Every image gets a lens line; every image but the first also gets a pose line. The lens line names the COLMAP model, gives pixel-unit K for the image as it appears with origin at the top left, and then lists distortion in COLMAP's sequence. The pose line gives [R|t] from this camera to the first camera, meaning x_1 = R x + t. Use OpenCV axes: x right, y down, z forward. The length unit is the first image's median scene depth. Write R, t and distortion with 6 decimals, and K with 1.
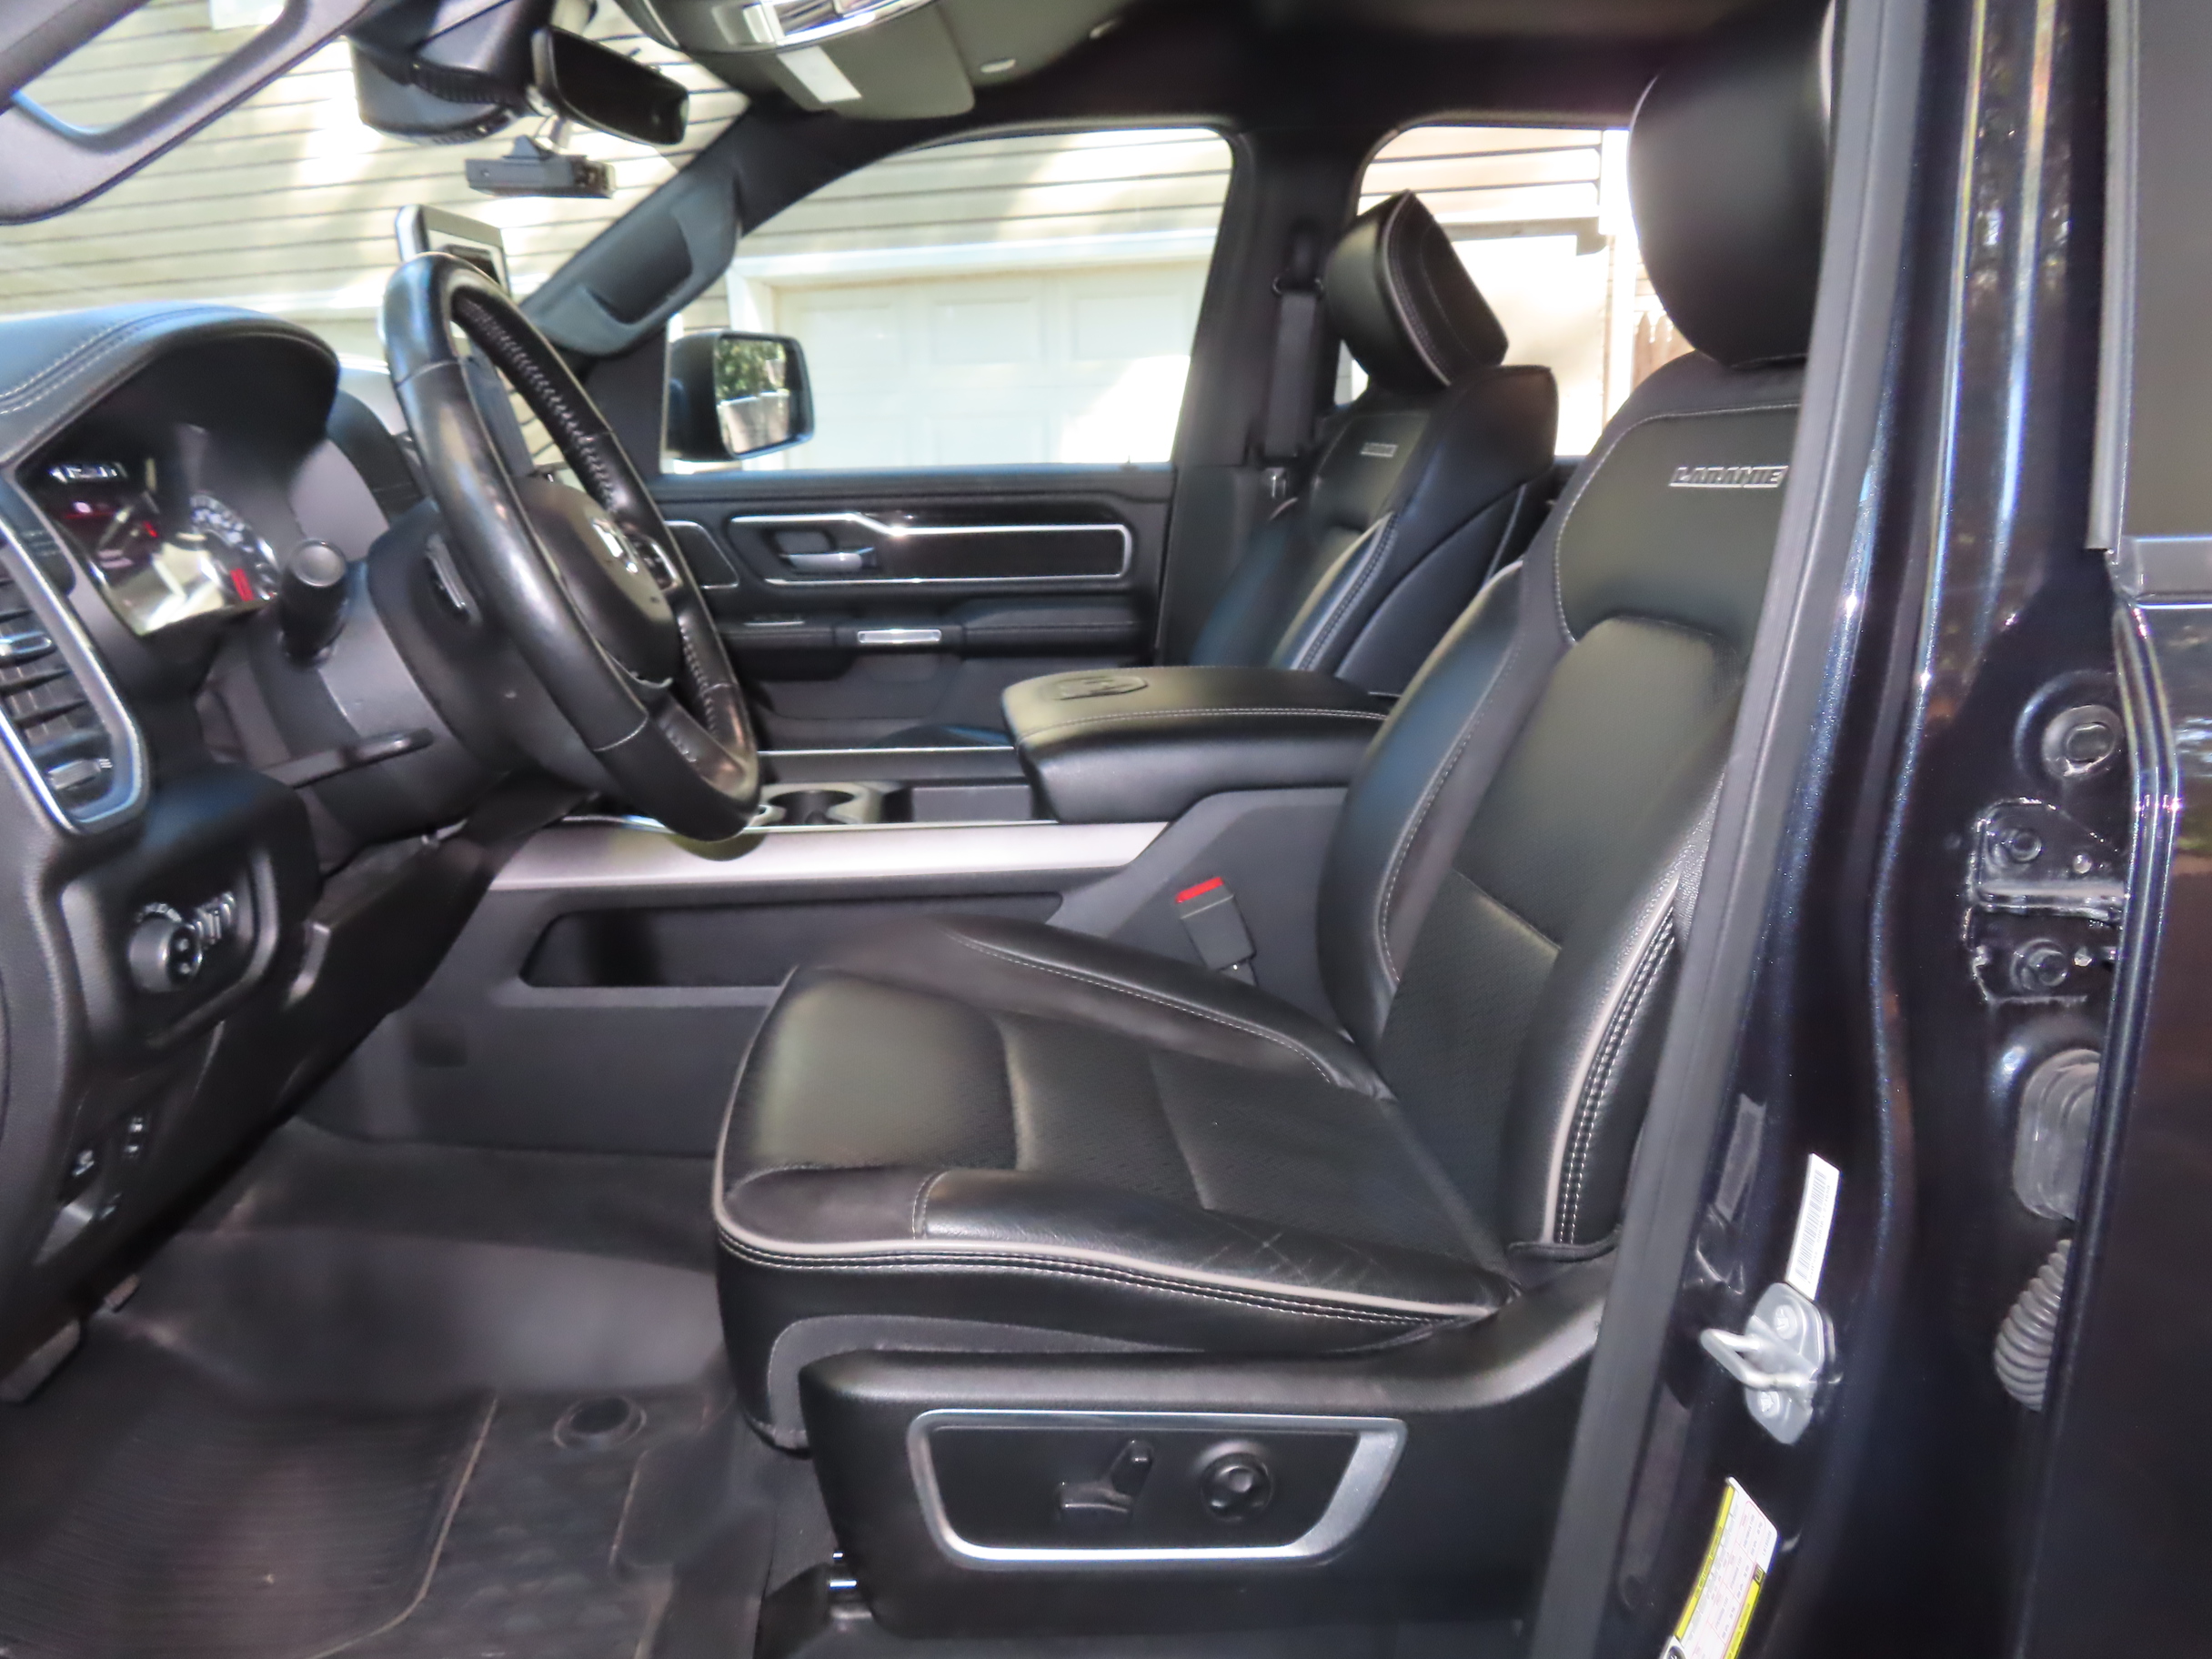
lens RADIAL K [[1584.1, 0, 1106.6], [0, 1584.1, 837.1], [0, 0, 1]] dist [-0.068928, 0.022952]
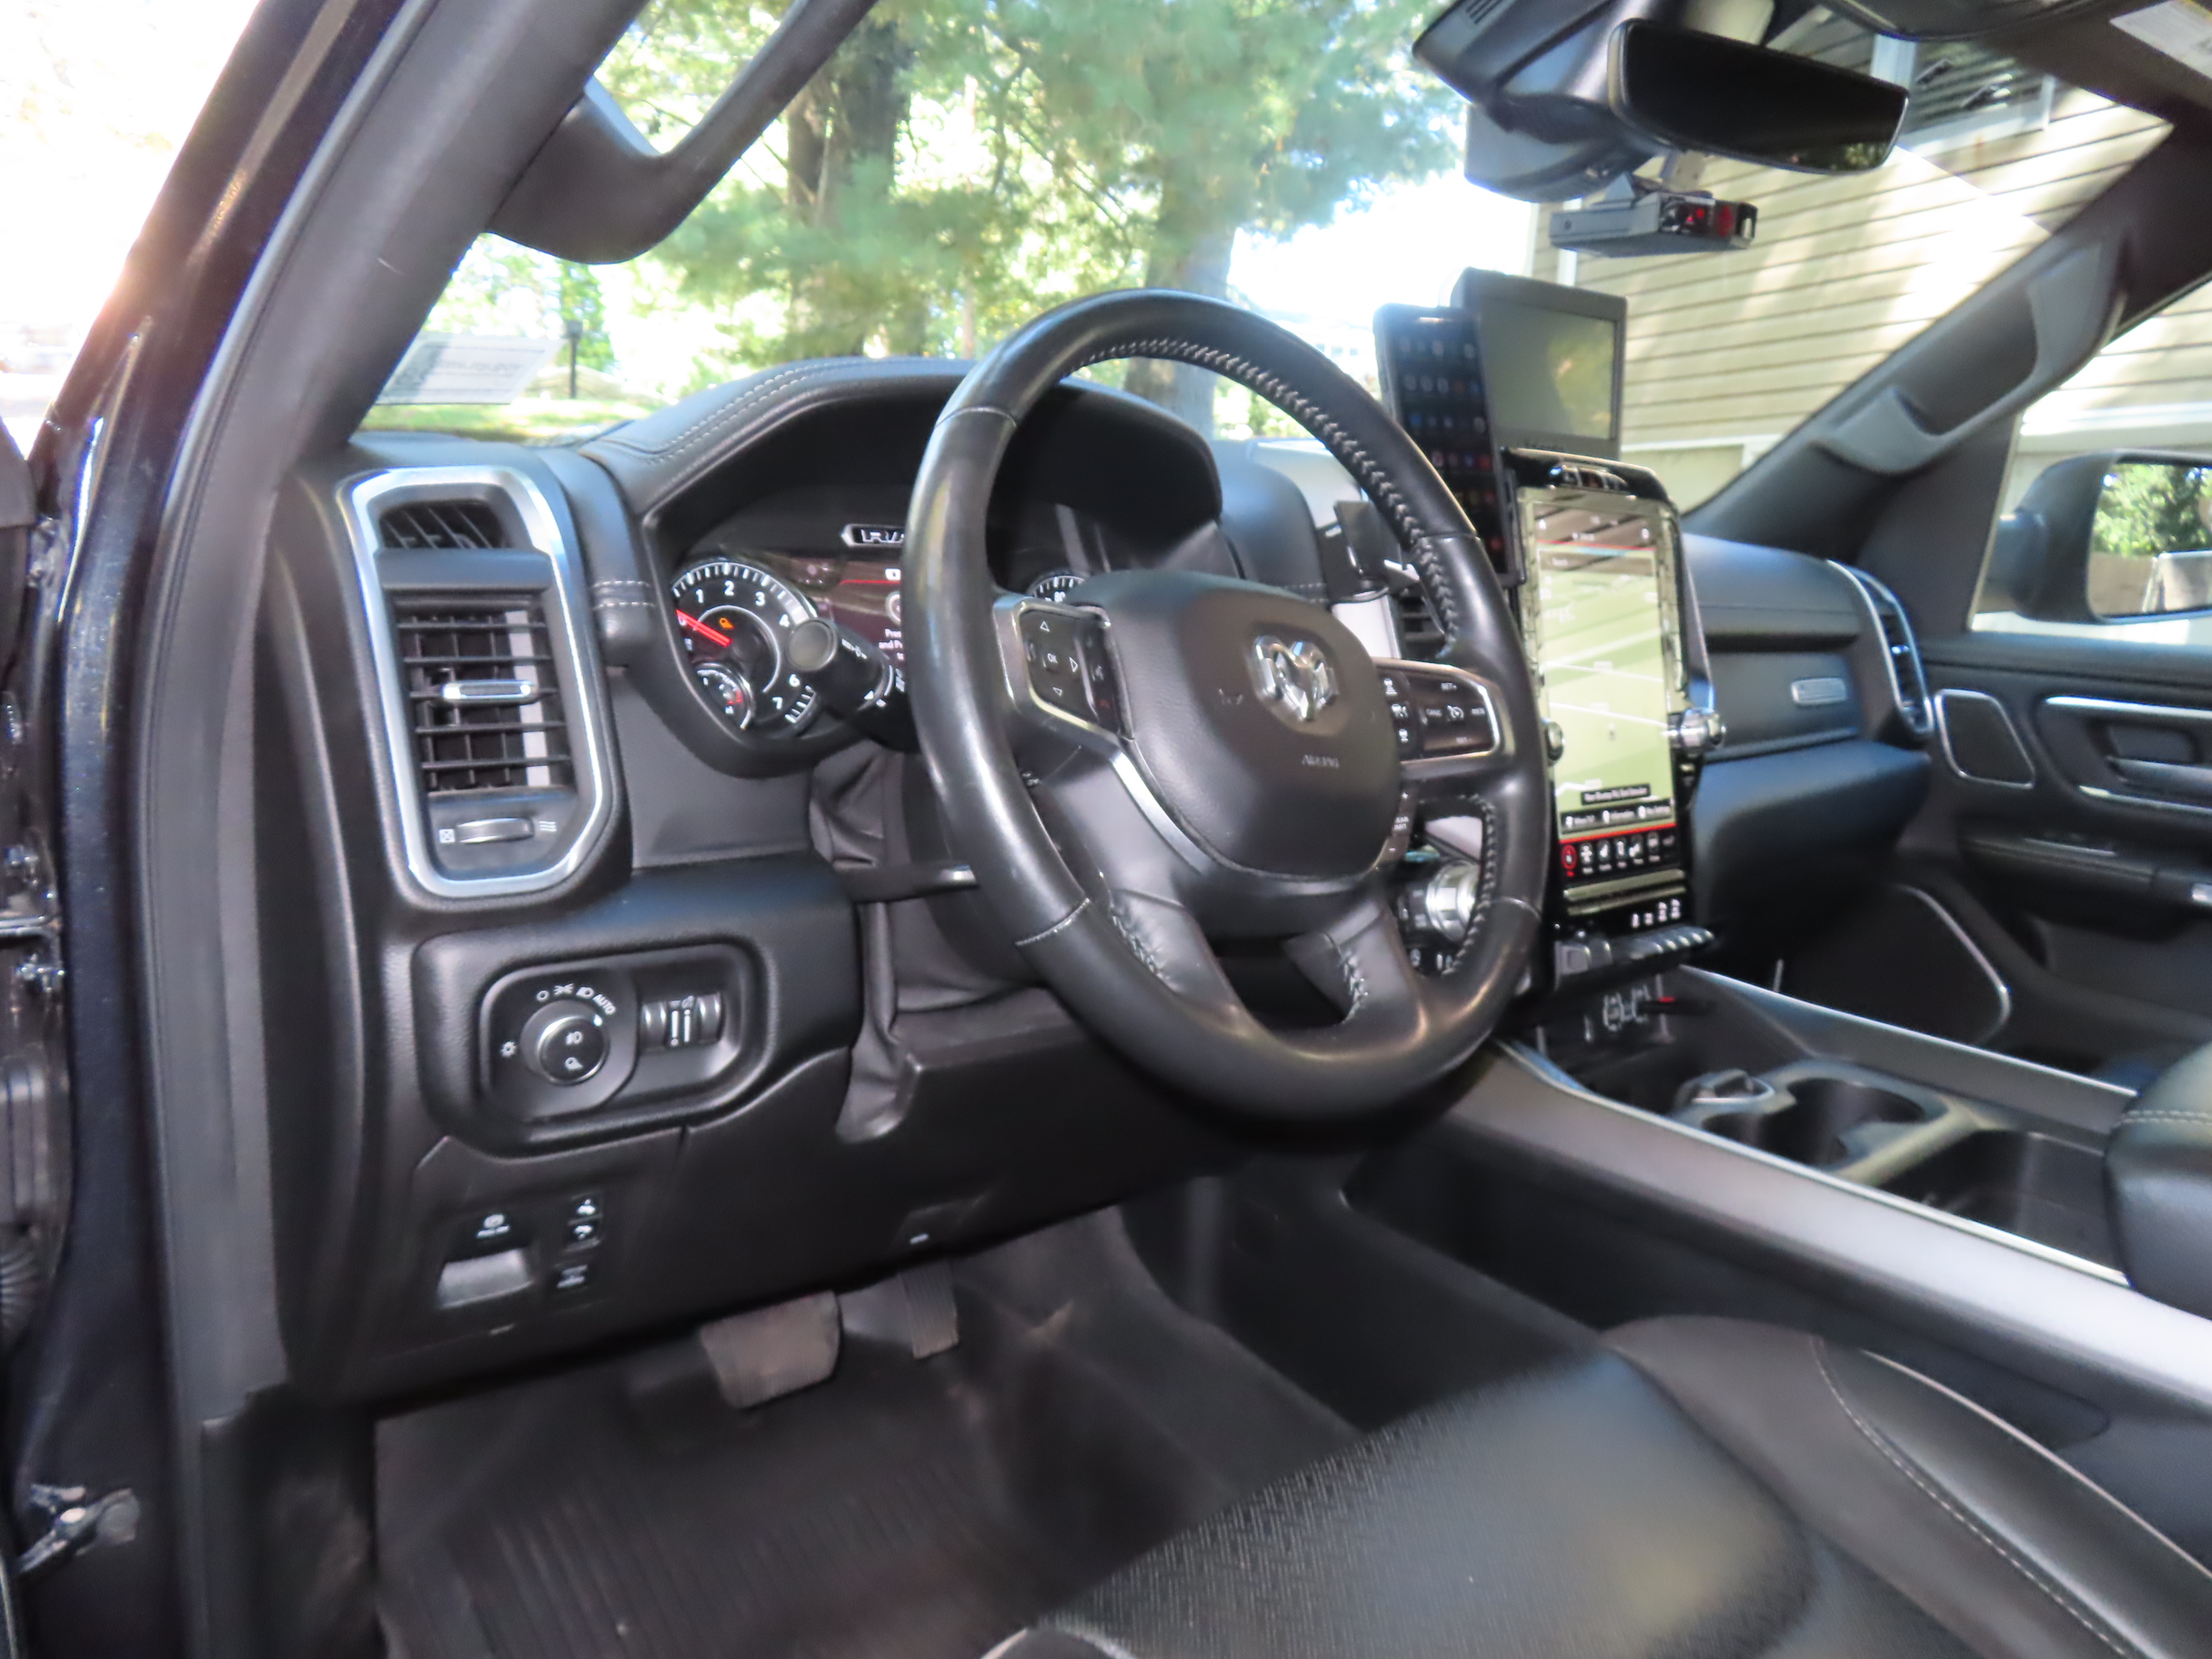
lens RADIAL K [[1584.1, 0, 1106.6], [0, 1584.1, 837.1], [0, 0, 1]] dist [-0.068928, 0.022952]
pose [[0.576411, 0.187404, -0.795381, 0.100932], [-0.256197, 0.965717, 0.041873, -0.056950], [0.775960, 0.179639, 0.604662, 0.229972]]
